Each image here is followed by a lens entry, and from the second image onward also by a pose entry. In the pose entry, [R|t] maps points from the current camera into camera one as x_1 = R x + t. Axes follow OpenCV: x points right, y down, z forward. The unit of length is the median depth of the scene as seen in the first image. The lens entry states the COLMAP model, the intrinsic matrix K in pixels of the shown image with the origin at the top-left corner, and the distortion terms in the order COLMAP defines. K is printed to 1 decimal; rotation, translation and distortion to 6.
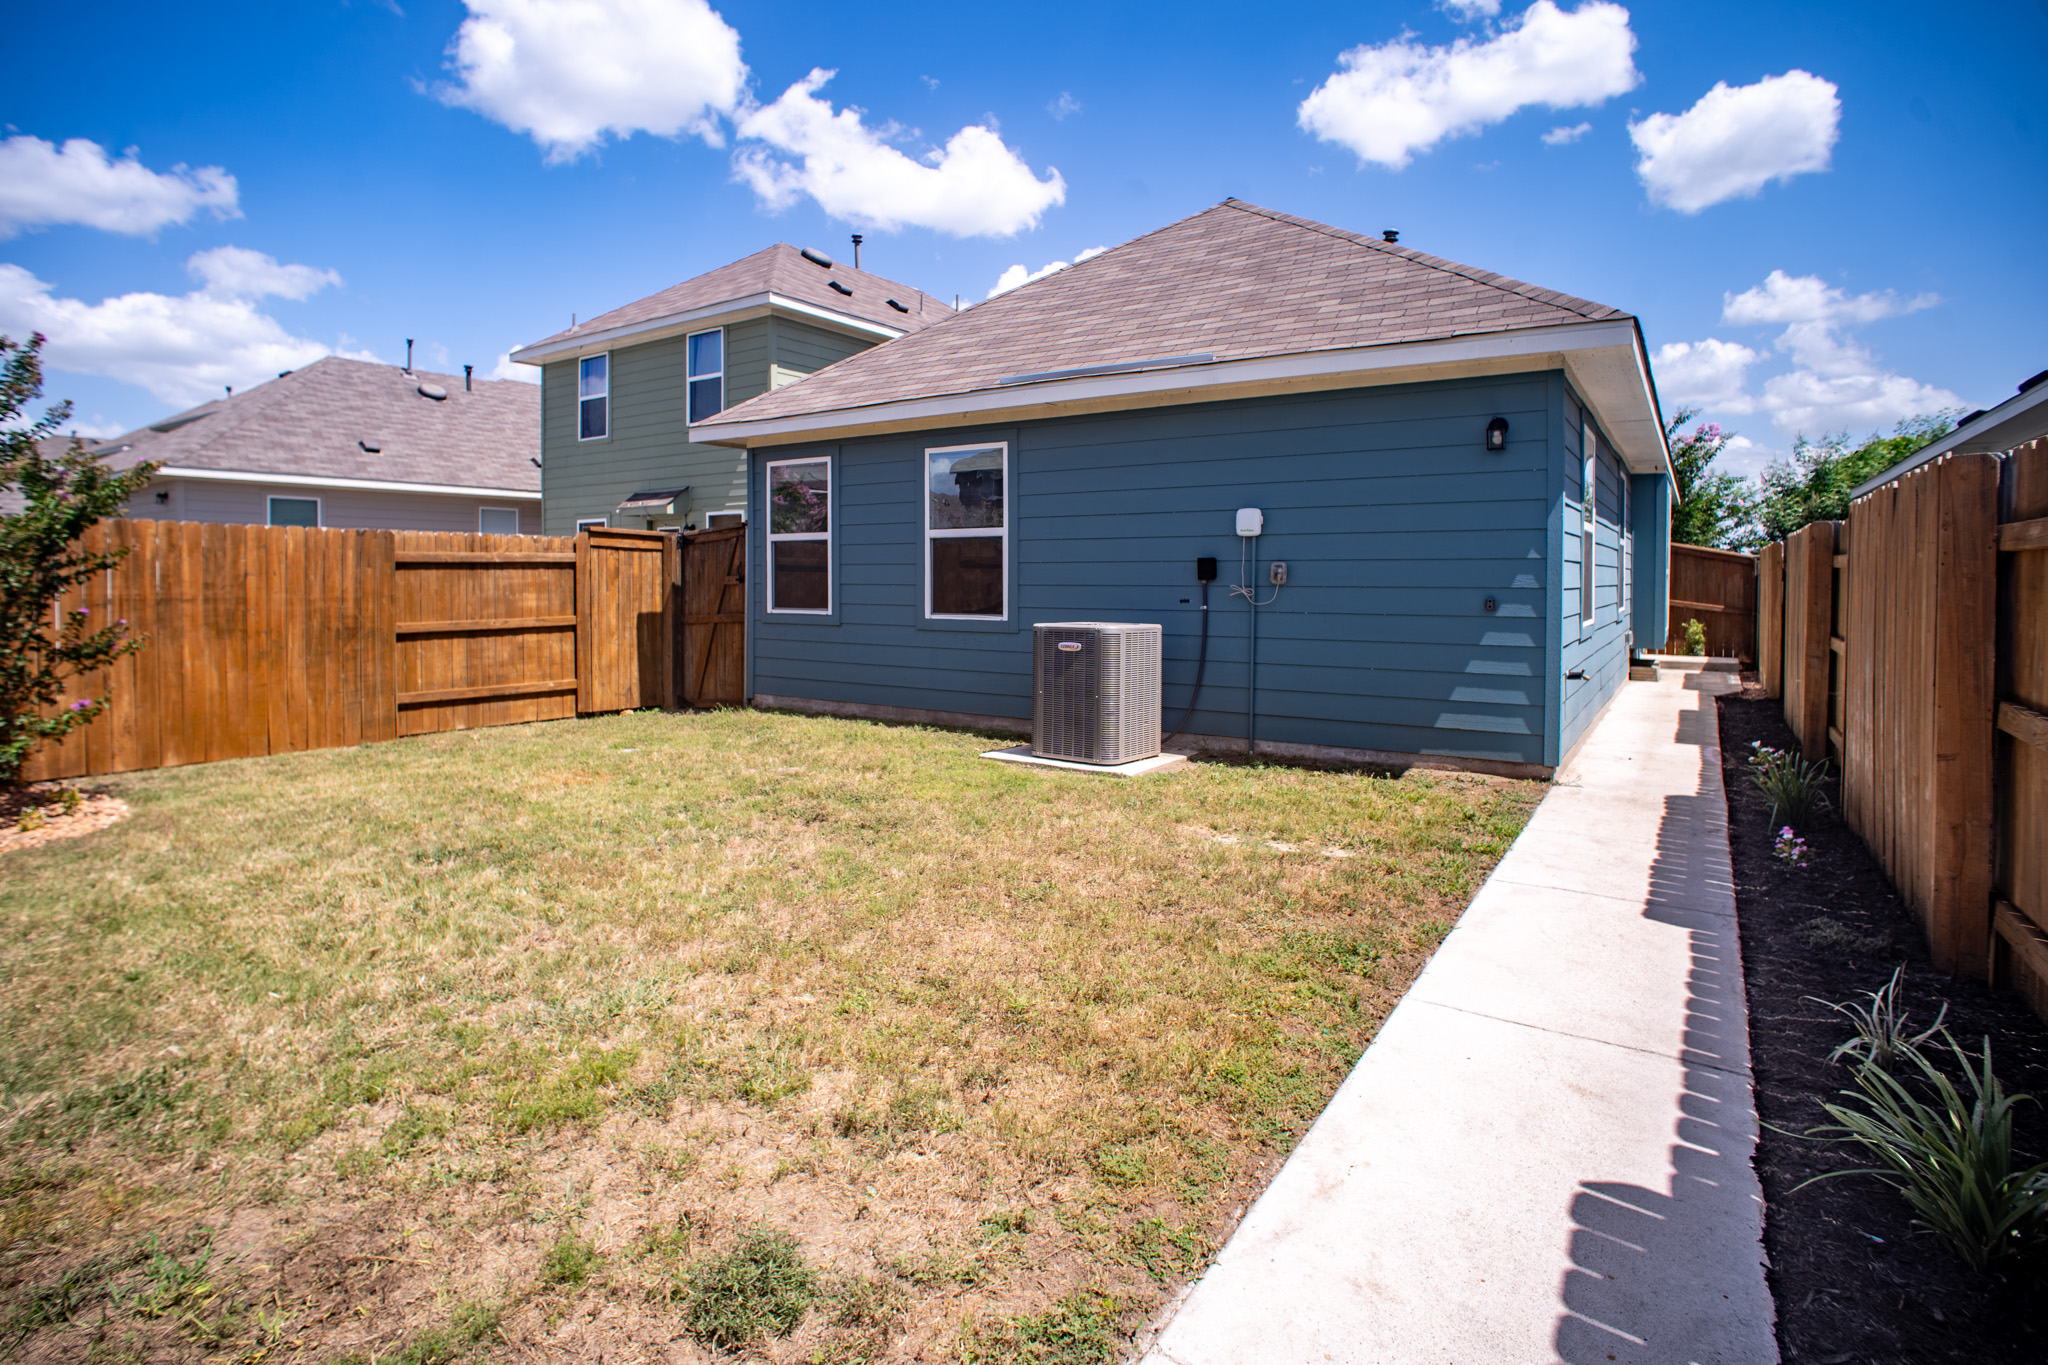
lens RADIAL K [[1053.7, 0, 1005.0], [0, 1053.7, 604.3], [0, 0, 1]] dist [-0.039472, 0.011335]
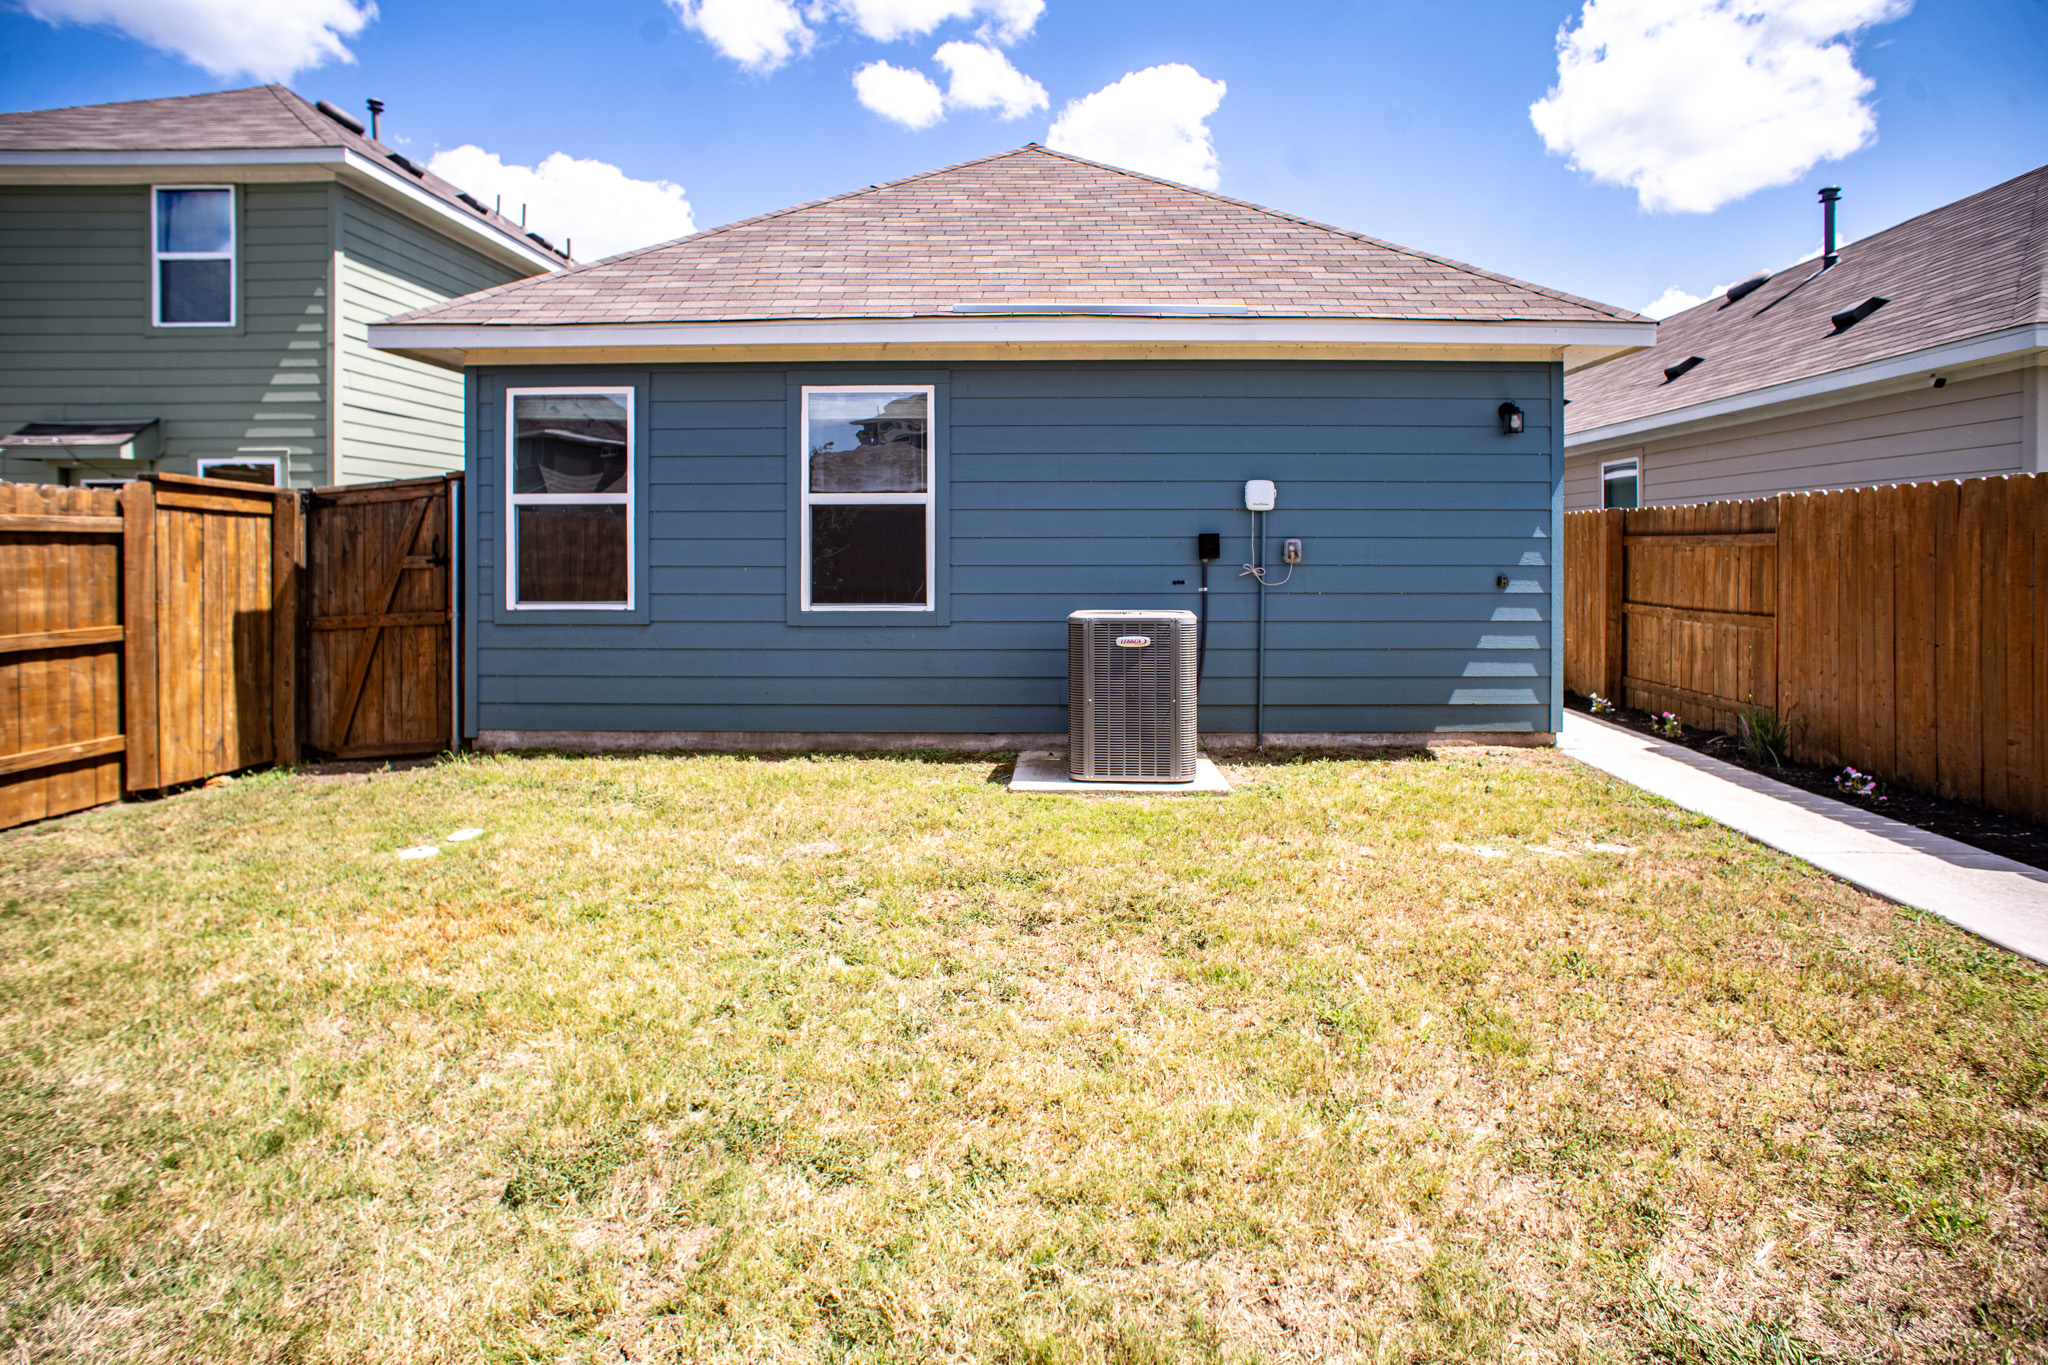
lens RADIAL K [[1053.7, 0, 1103.1], [0, 1053.7, 563.1], [0, 0, 1]] dist [-0.039472, 0.011335]
pose [[0.827932, -0.007562, 0.560777, -0.285167], [0.016629, 0.999800, -0.011070, -0.008364], [-0.560581, 0.018491, 0.827893, 0.231219]]
